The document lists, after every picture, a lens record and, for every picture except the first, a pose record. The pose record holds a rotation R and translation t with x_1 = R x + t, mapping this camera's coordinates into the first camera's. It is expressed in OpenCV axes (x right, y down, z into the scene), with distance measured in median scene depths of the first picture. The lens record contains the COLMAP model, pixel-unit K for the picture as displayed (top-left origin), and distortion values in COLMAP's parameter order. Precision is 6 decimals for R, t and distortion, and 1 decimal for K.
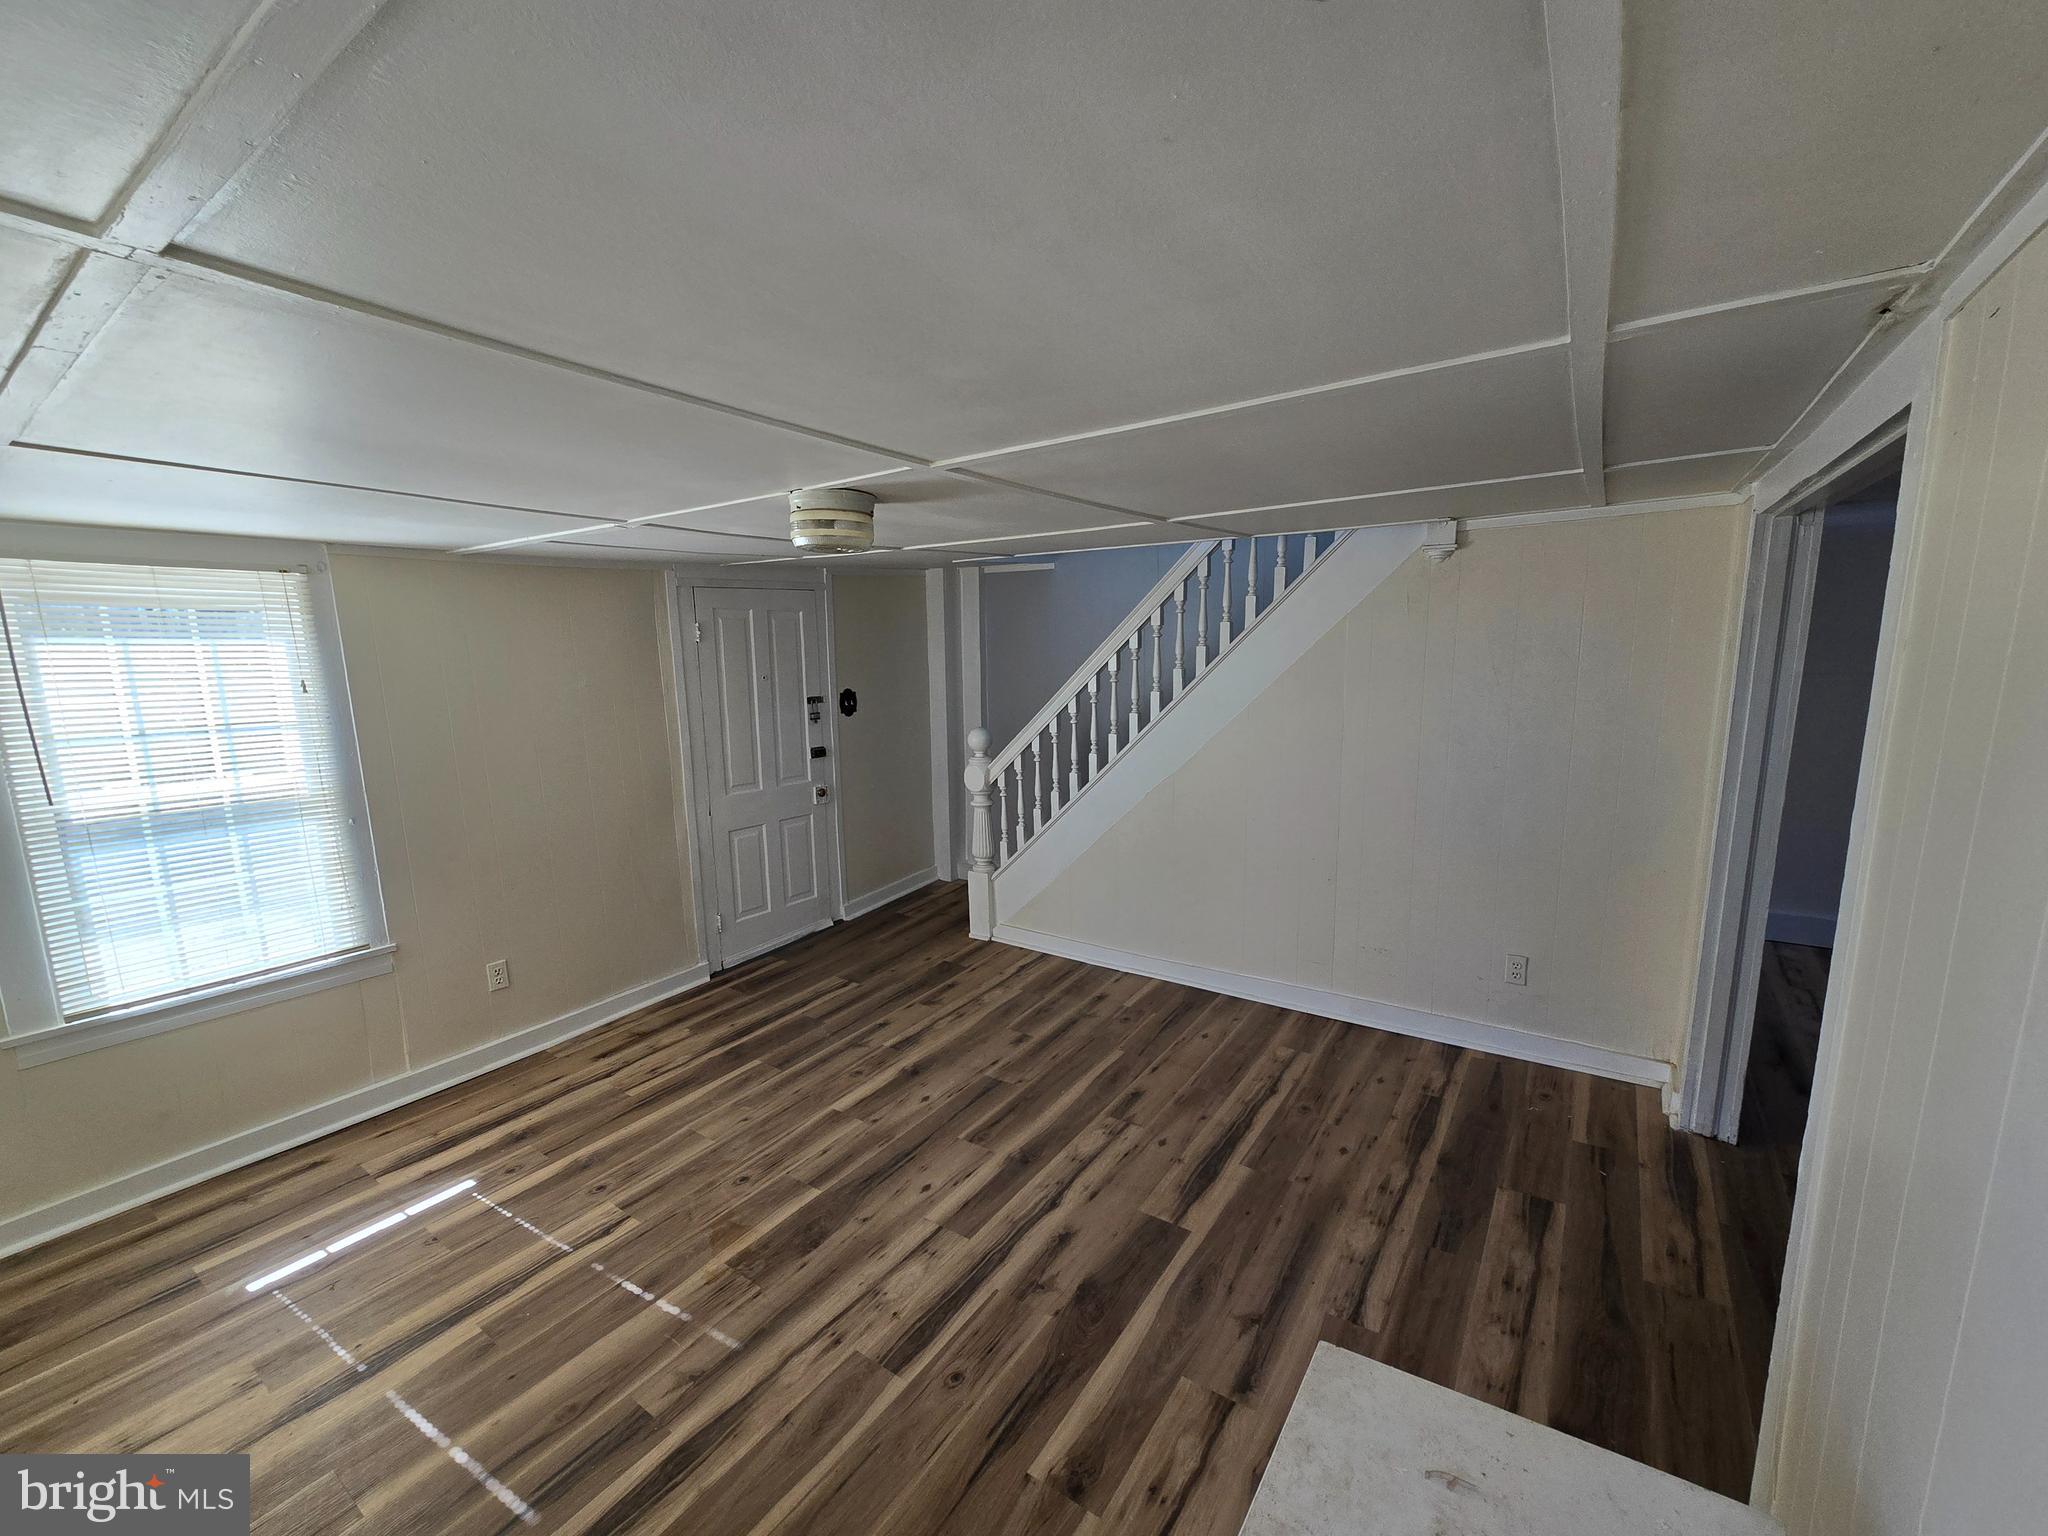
lens RADIAL K [[835.9, 0, 1029.6], [0, 835.9, 779.4], [0, 0, 1]] dist [-0.001808, -0.000047]
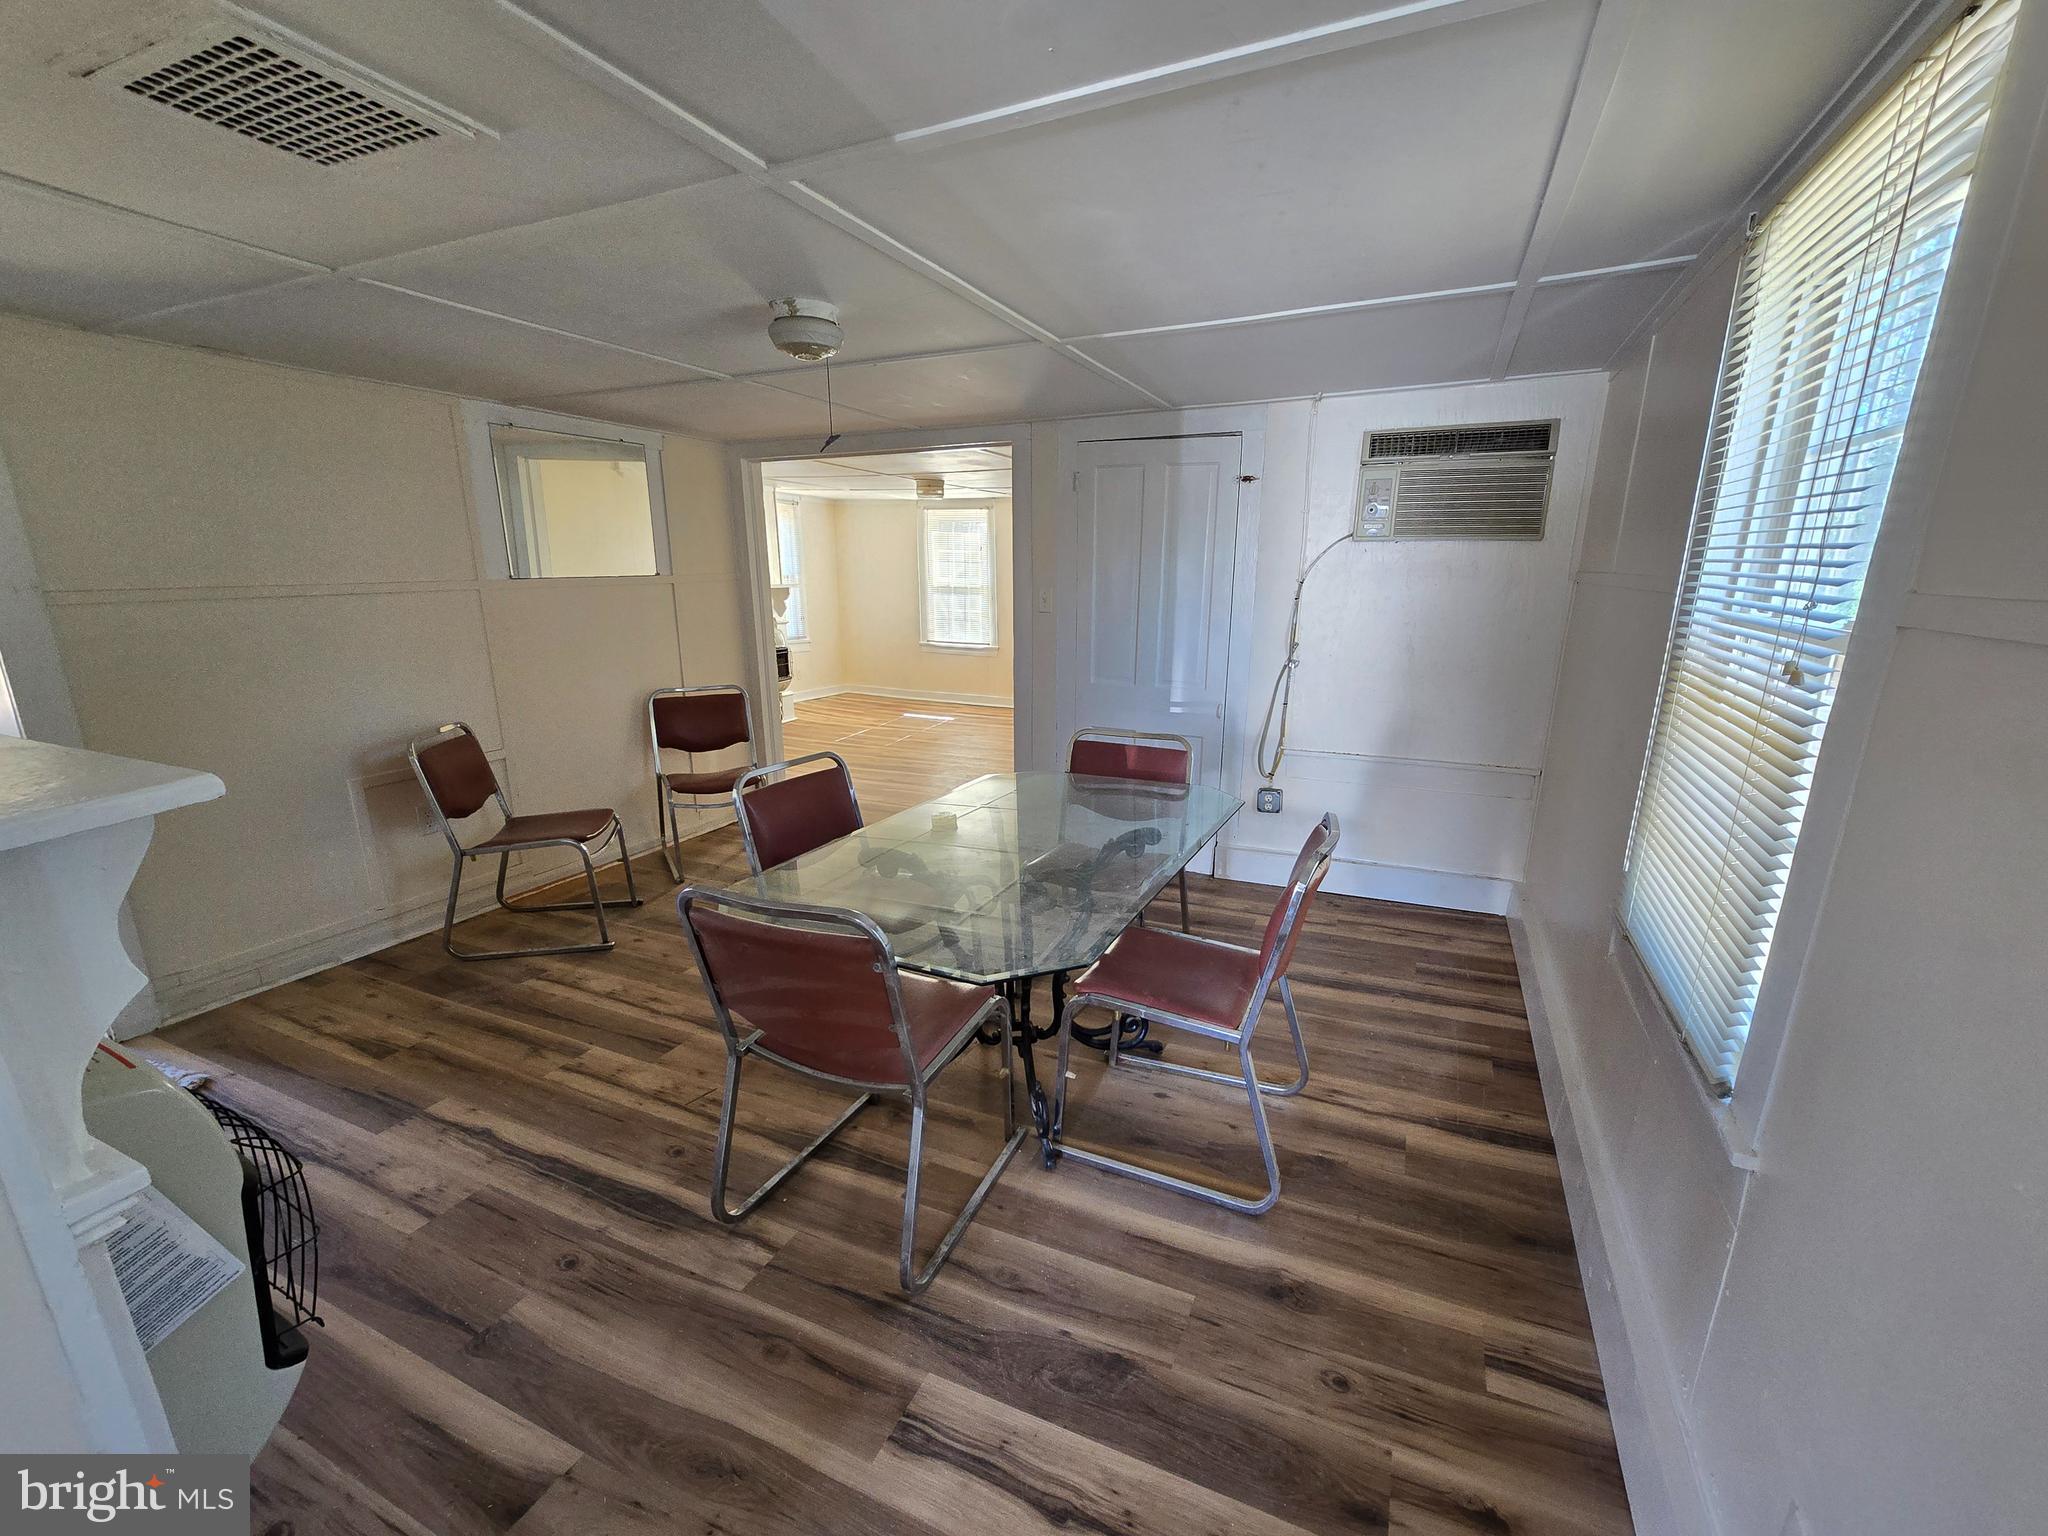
lens RADIAL K [[844.1, 0, 1039.6], [0, 844.1, 795.6], [0, 0, 1]] dist [-0.002113, -0.000112]
pose [[0.183008, 0.283114, -0.941464, 1.974478], [-0.163609, 0.953054, 0.254795, -0.066647], [0.969402, 0.107403, 0.220737, 0.564384]]
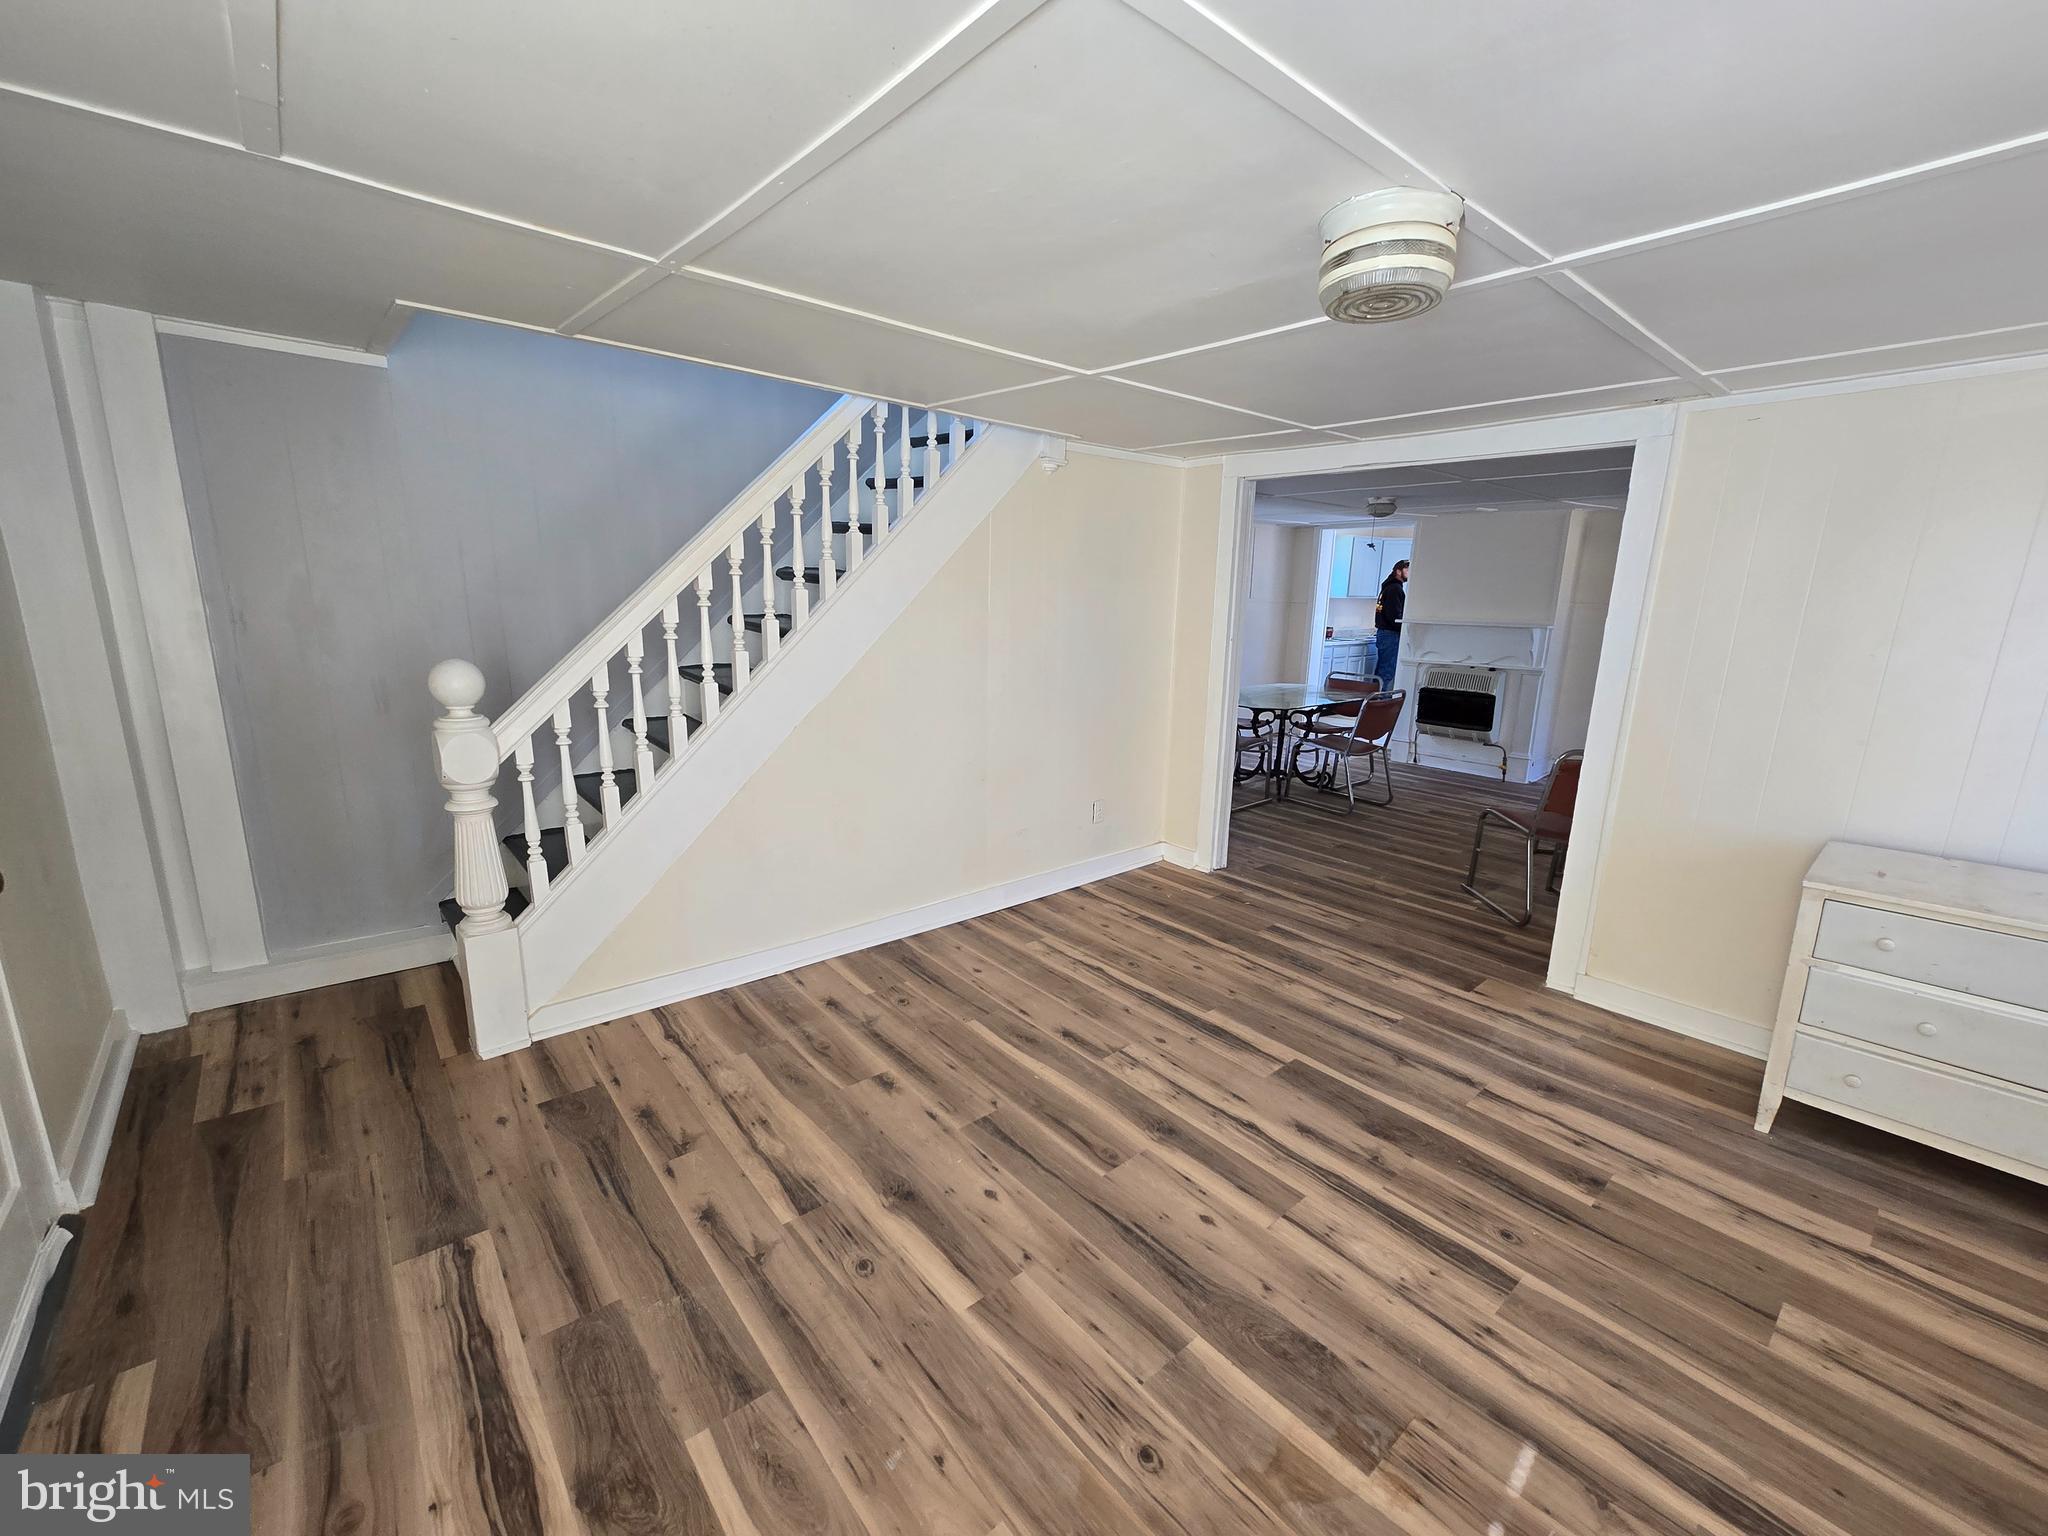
lens RADIAL K [[835.0, 0, 1026.2], [0, 835.0, 783.0], [0, 0, 1]] dist [-0.009664, 0.005437]
pose [[0.261152, -0.188438, 0.946726, -0.670577], [0.129872, 0.978703, 0.158977, -0.034907], [-0.956521, 0.081436, 0.280063, 0.755581]]
